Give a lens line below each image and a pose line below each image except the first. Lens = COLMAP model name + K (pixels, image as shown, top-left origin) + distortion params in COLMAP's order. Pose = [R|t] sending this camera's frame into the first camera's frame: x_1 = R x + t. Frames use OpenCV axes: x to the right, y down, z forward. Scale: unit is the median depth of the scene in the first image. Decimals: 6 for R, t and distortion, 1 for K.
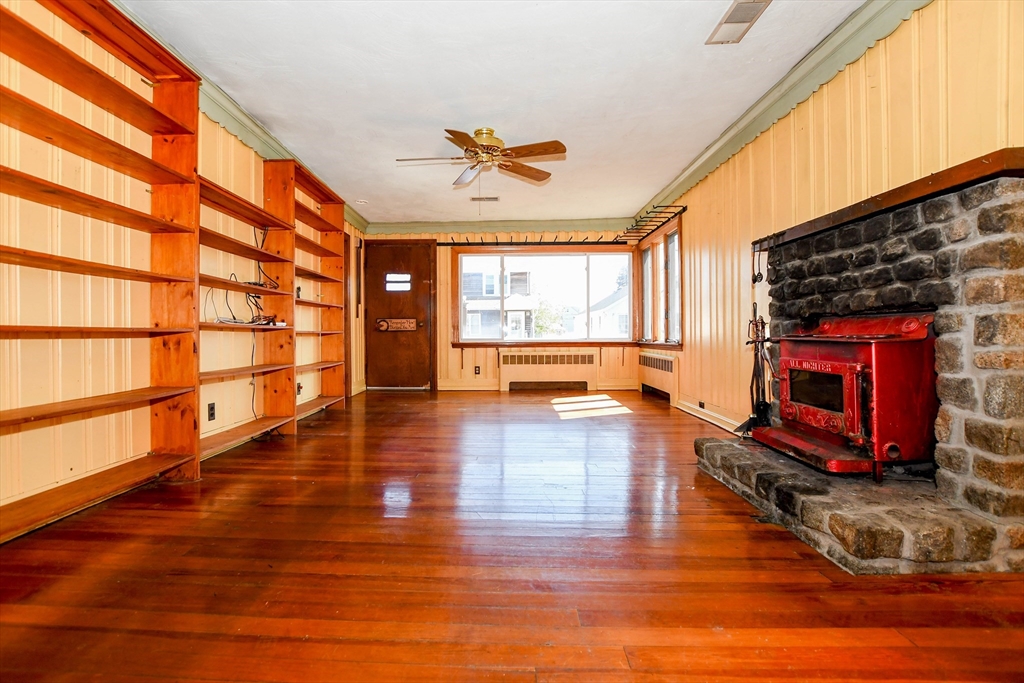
lens RADIAL K [[451.5, 0, 508.5], [0, 451.5, 340.7], [0, 0, 1]] dist [-0.033106, 0.005838]
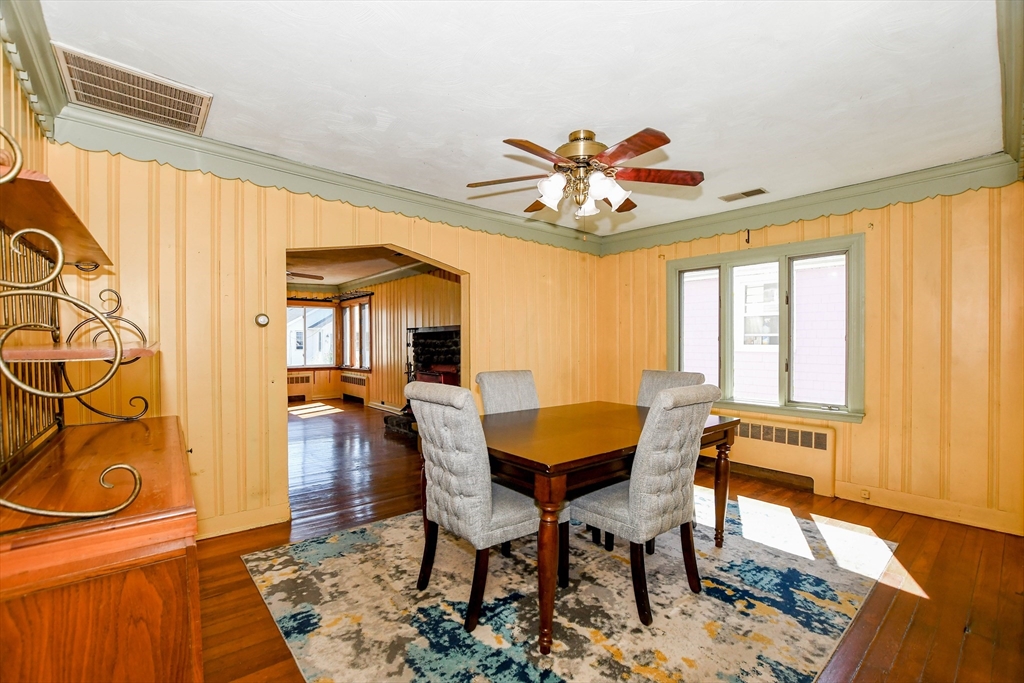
lens RADIAL K [[451.5, 0, 506.2], [0, 451.5, 346.3], [0, 0, 1]] dist [-0.033106, 0.005838]
pose [[0.759316, -0.004083, 0.650710, -0.329982], [0.009126, 0.999949, -0.004375, -0.065143], [-0.650658, 0.009260, 0.759314, -0.627915]]
